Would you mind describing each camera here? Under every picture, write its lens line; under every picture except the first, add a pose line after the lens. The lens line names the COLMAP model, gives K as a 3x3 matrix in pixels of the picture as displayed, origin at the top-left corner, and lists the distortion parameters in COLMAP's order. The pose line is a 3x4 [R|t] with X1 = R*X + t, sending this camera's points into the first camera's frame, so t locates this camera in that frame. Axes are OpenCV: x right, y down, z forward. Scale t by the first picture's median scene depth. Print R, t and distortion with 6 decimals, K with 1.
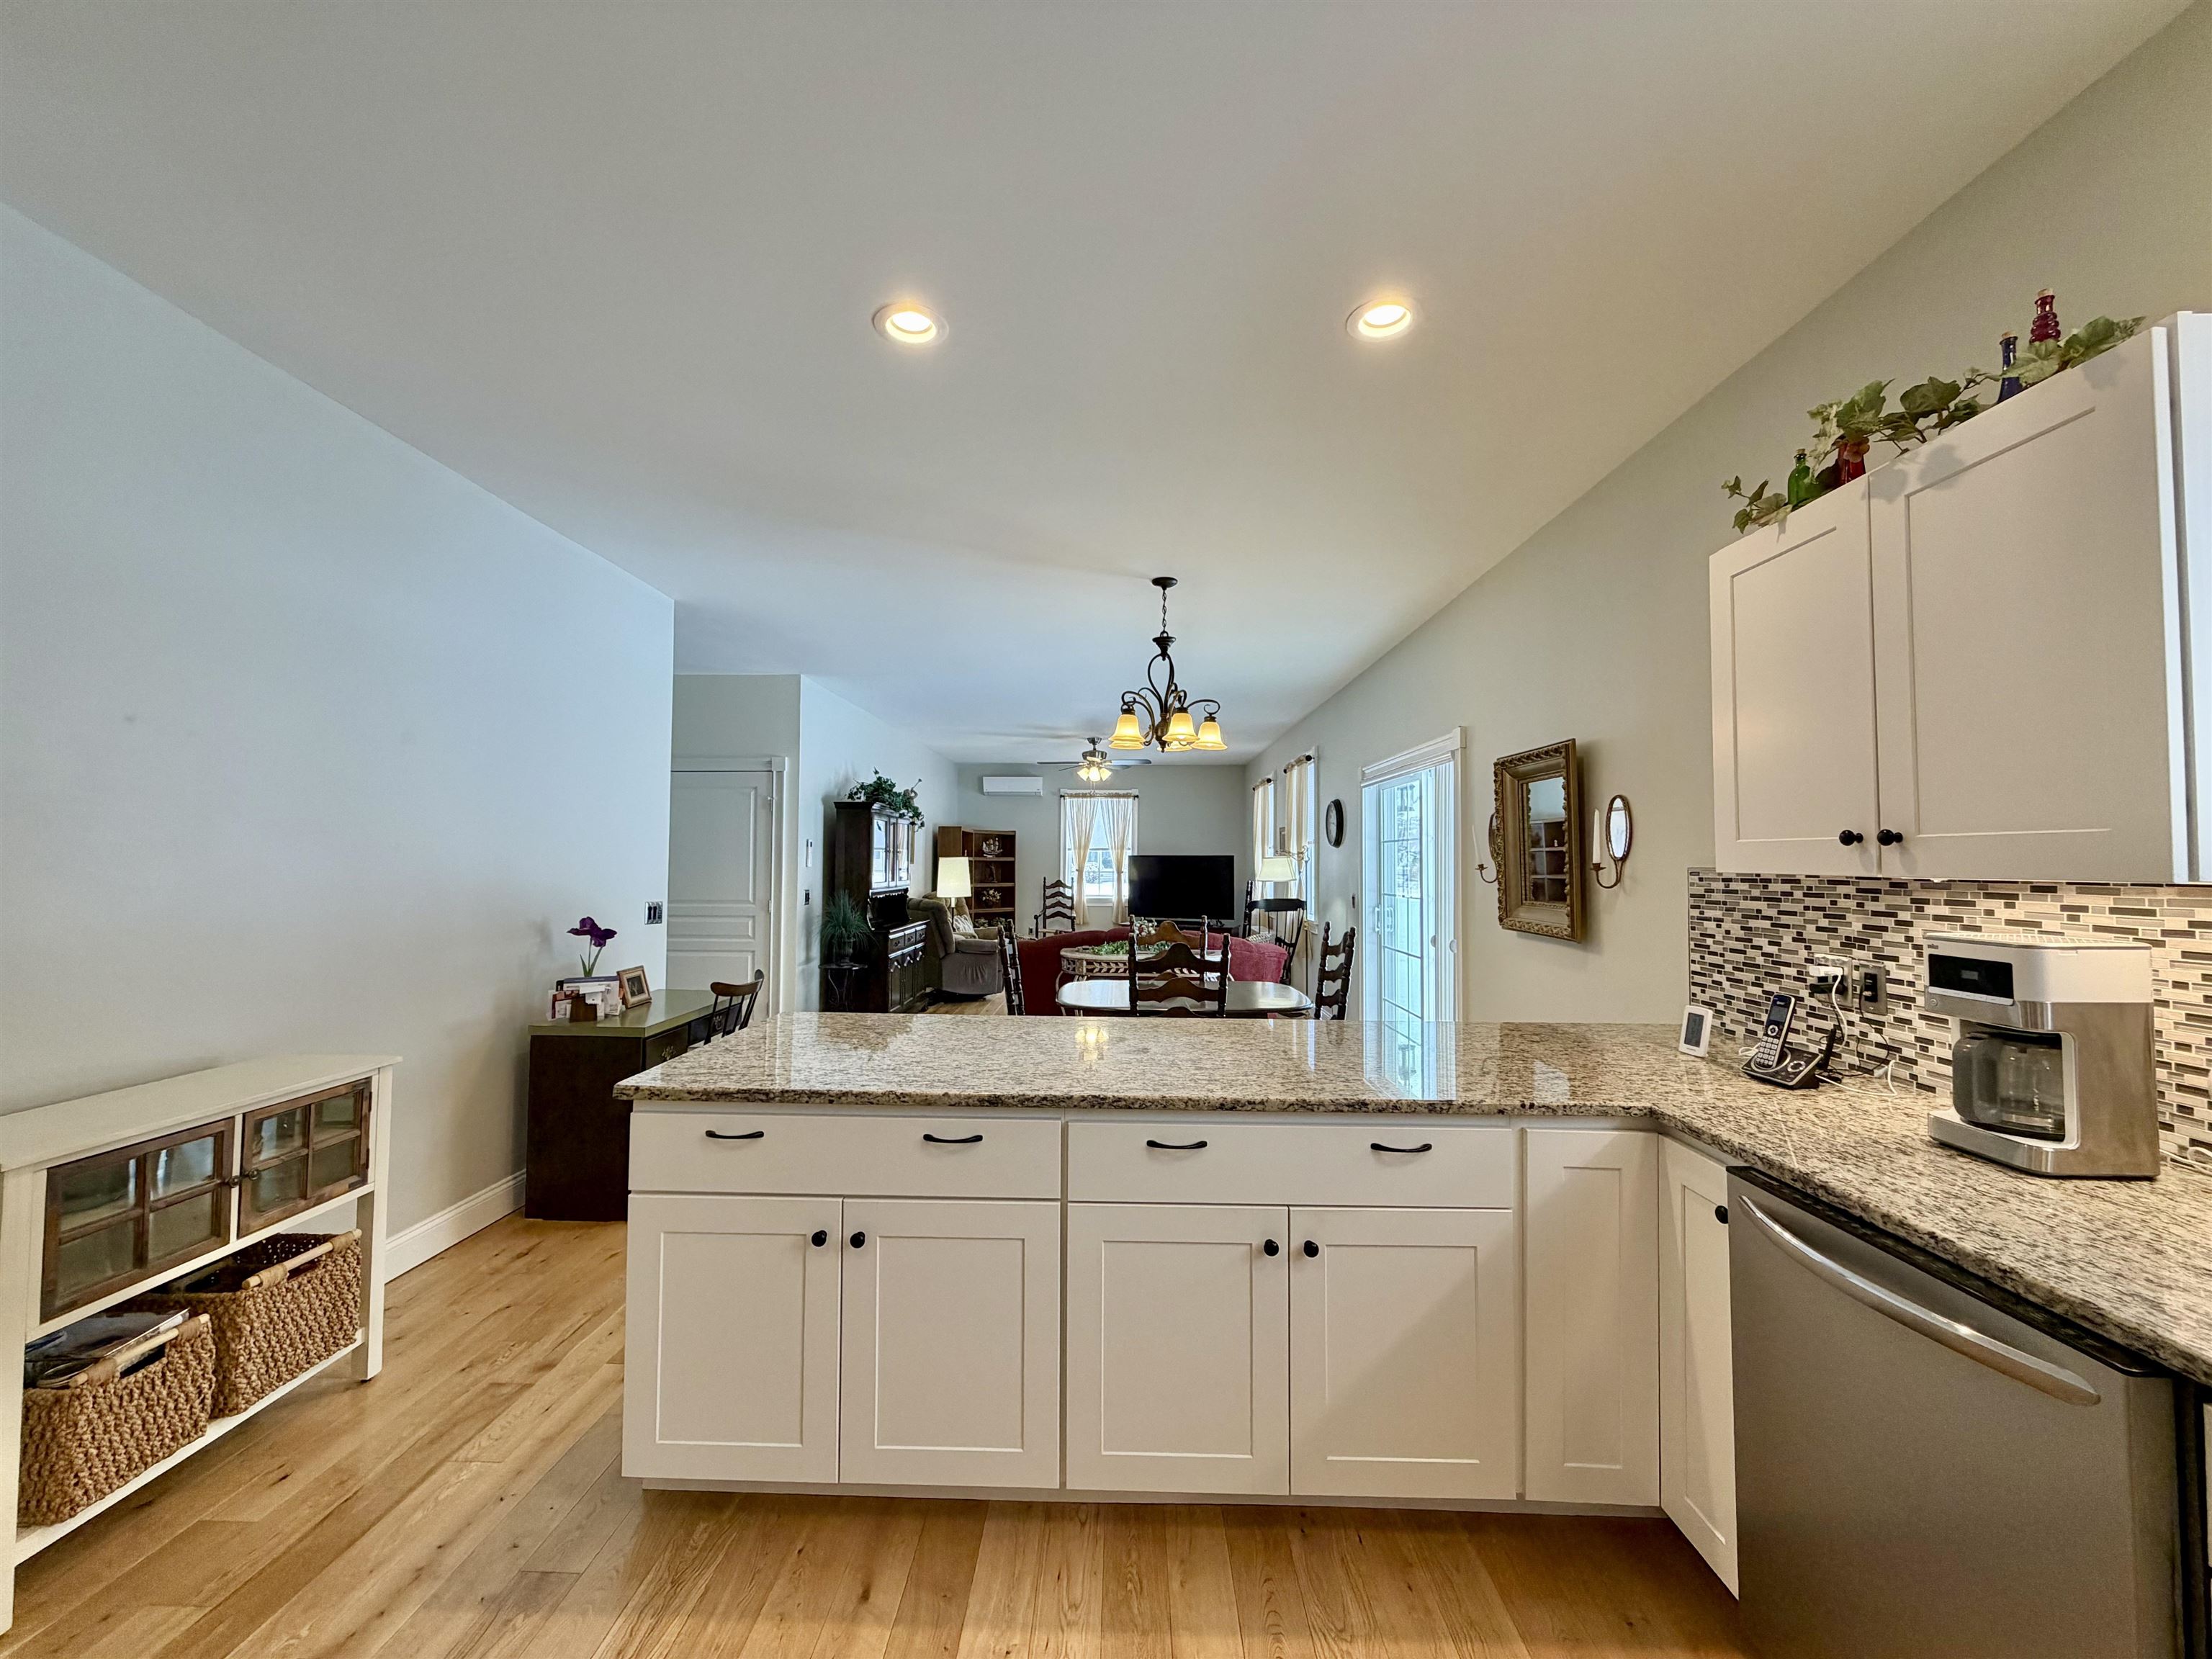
lens RADIAL K [[878.1, 0, 1097.1], [0, 878.1, 829.0], [0, 0, 1]] dist [0.000769, -0.000549]
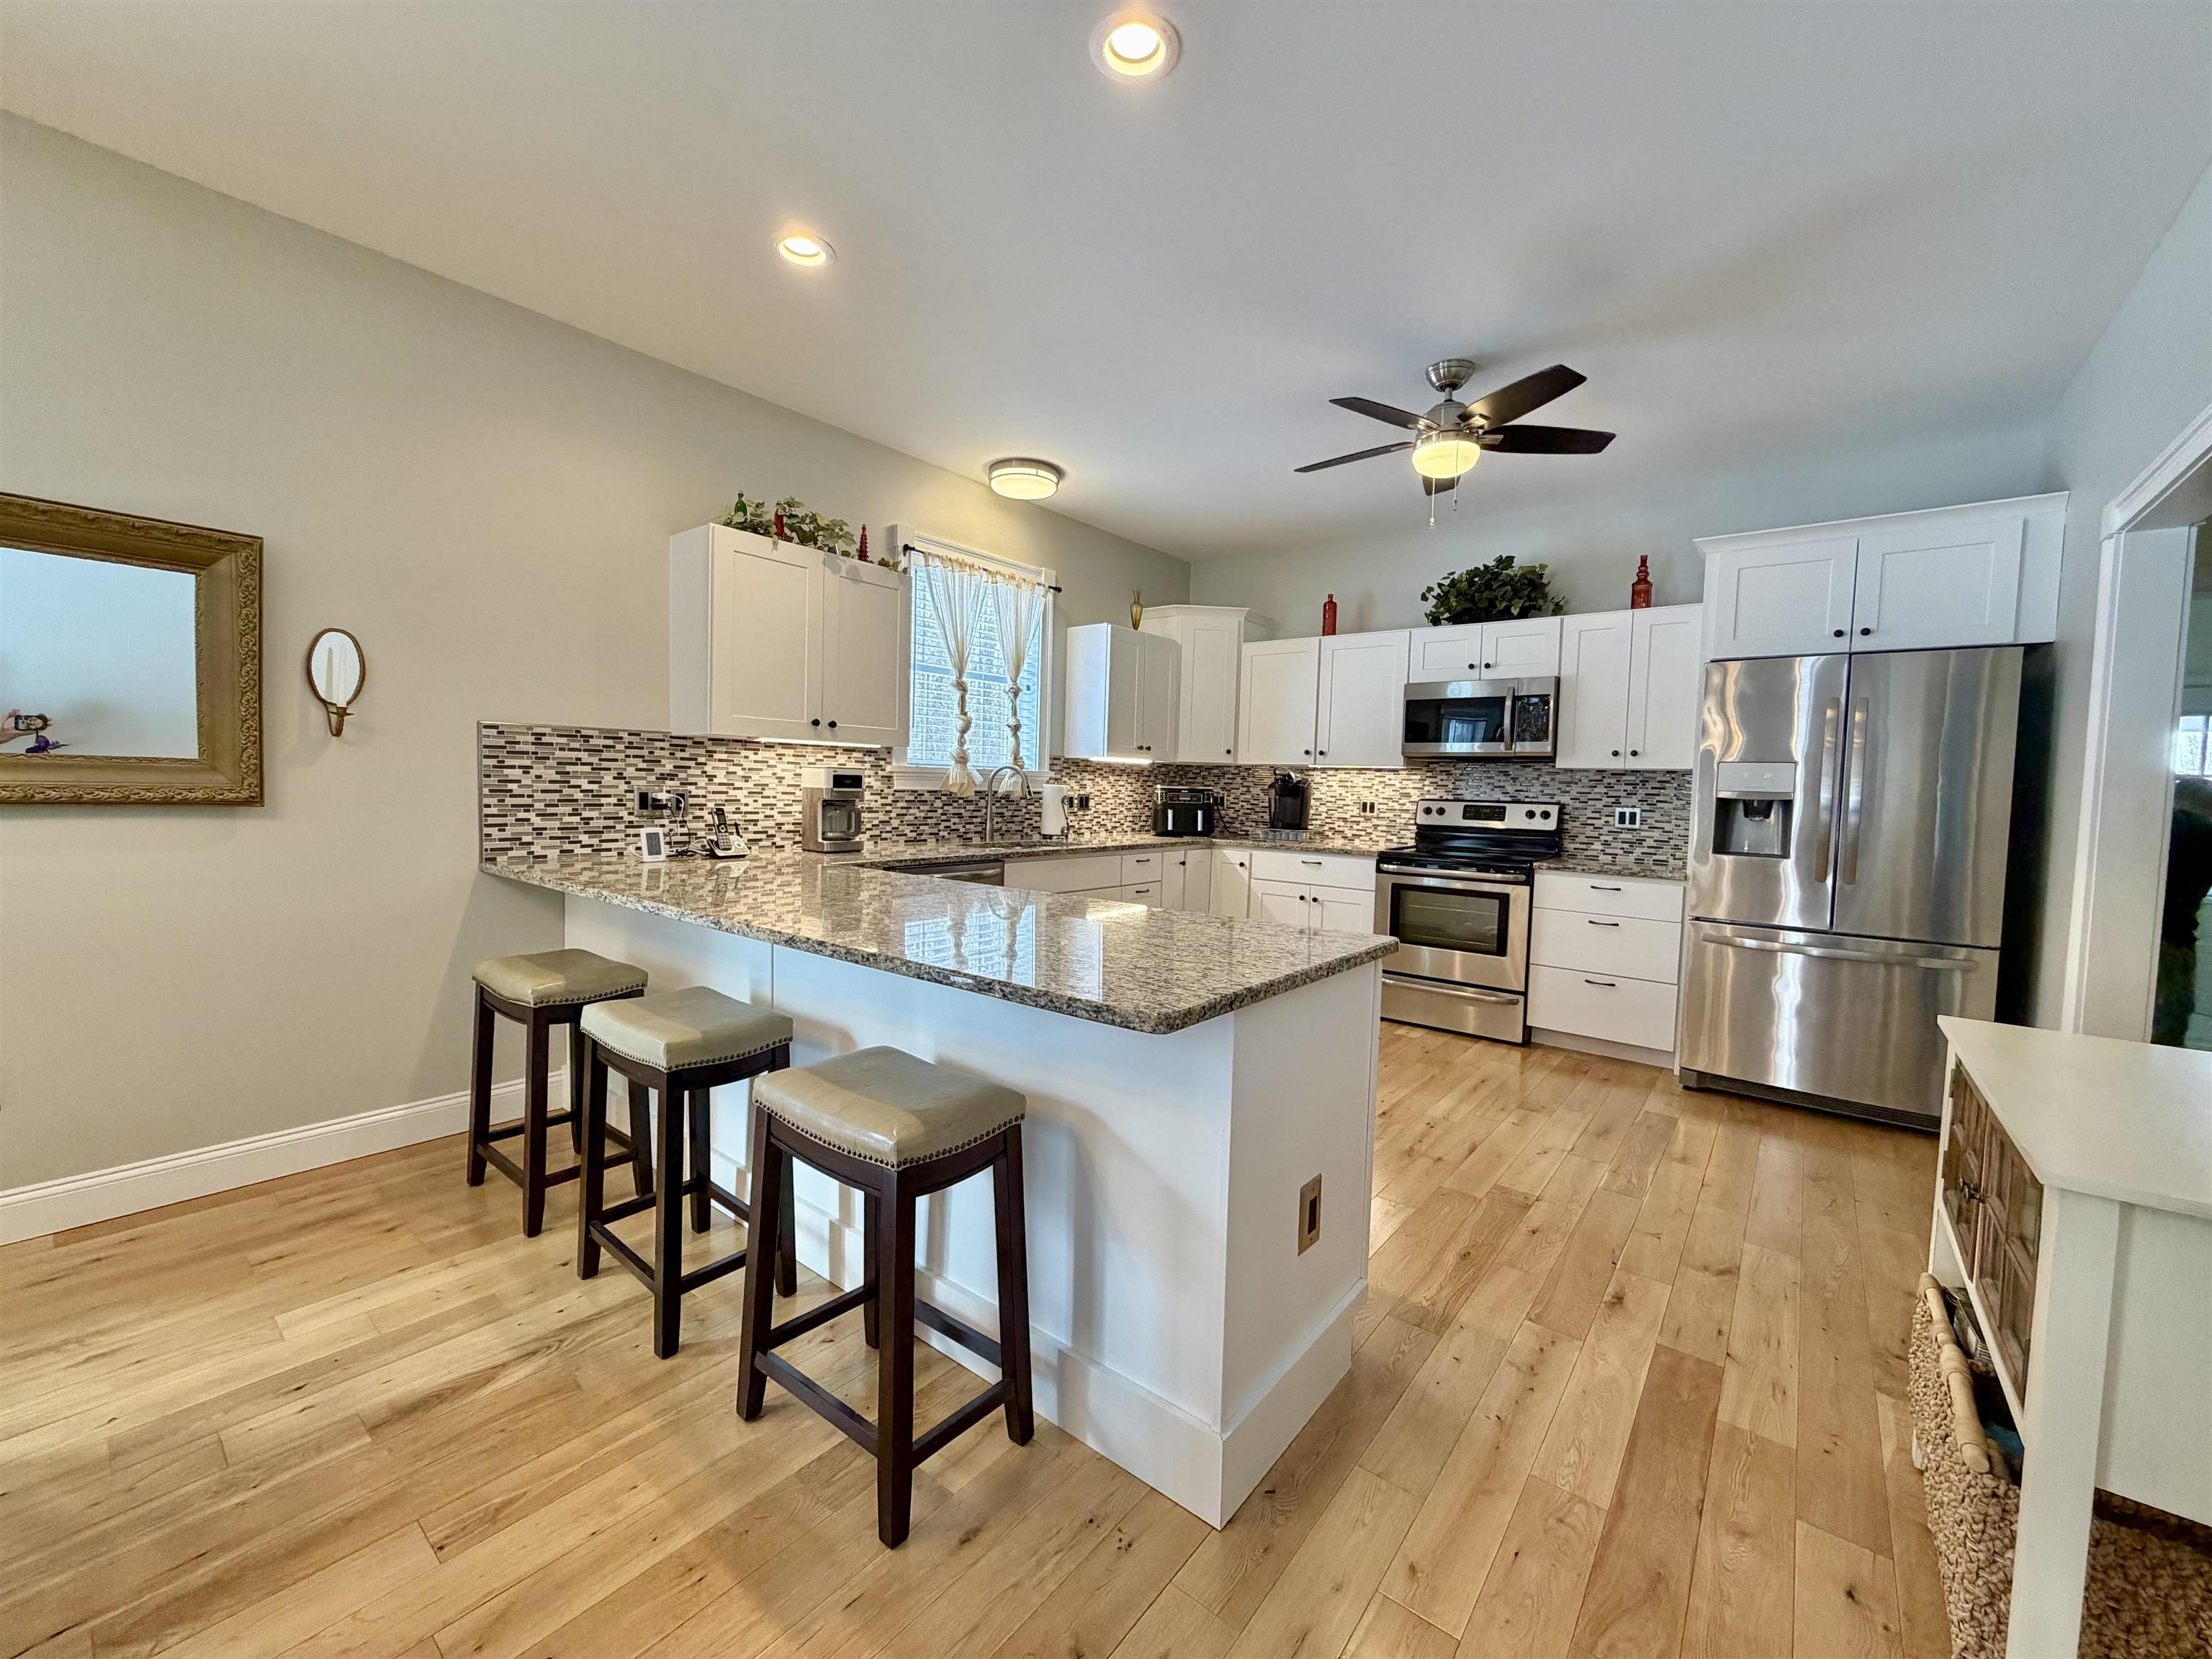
lens RADIAL K [[878.1, 0, 1097.1], [0, 878.1, 829.0], [0, 0, 1]] dist [0.000769, -0.000549]
pose [[-0.794495, -0.061553, 0.604143, -0.619219], [-0.056276, 0.998032, 0.027676, 0.107036], [-0.604657, -0.012010, -0.796396, 1.434870]]
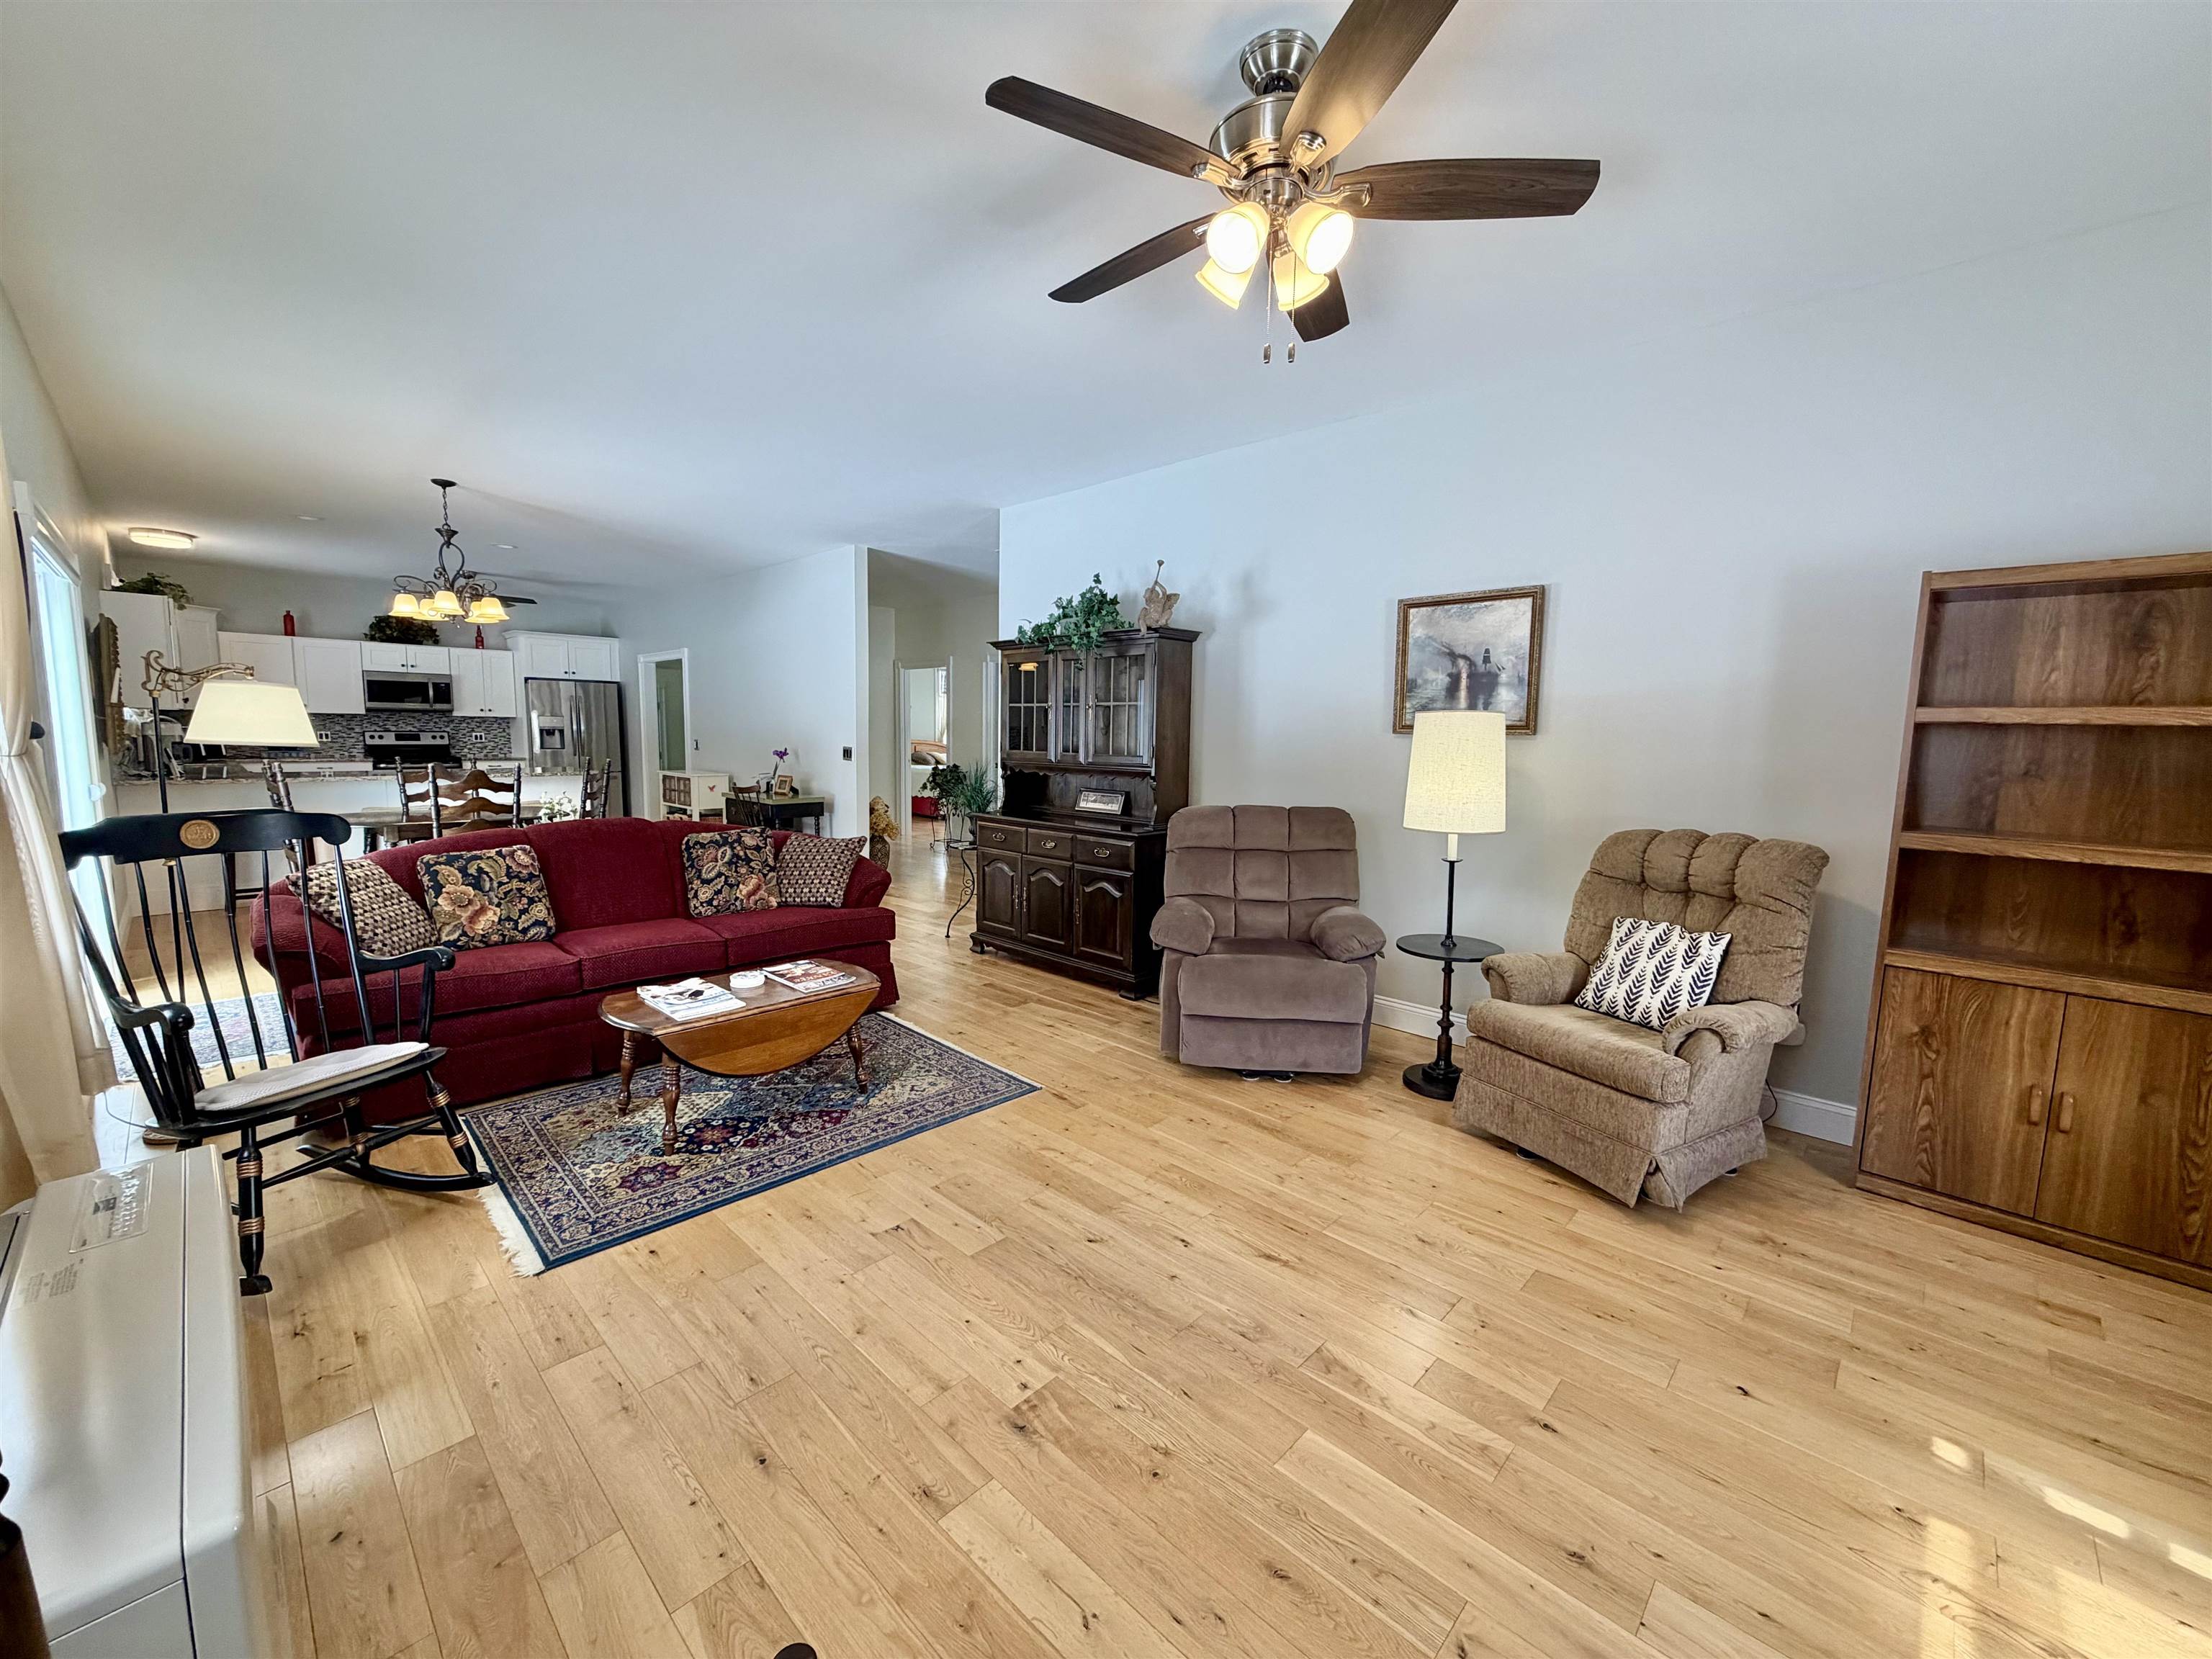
lens RADIAL K [[878.1, 0, 1097.1], [0, 878.1, 829.0], [0, 0, 1]] dist [0.000769, -0.000549]
pose [[-0.672813, 0.062048, -0.737206, 0.654231], [0.004360, 0.996792, 0.079917, 0.180676], [0.739800, 0.050555, -0.670925, 4.160076]]
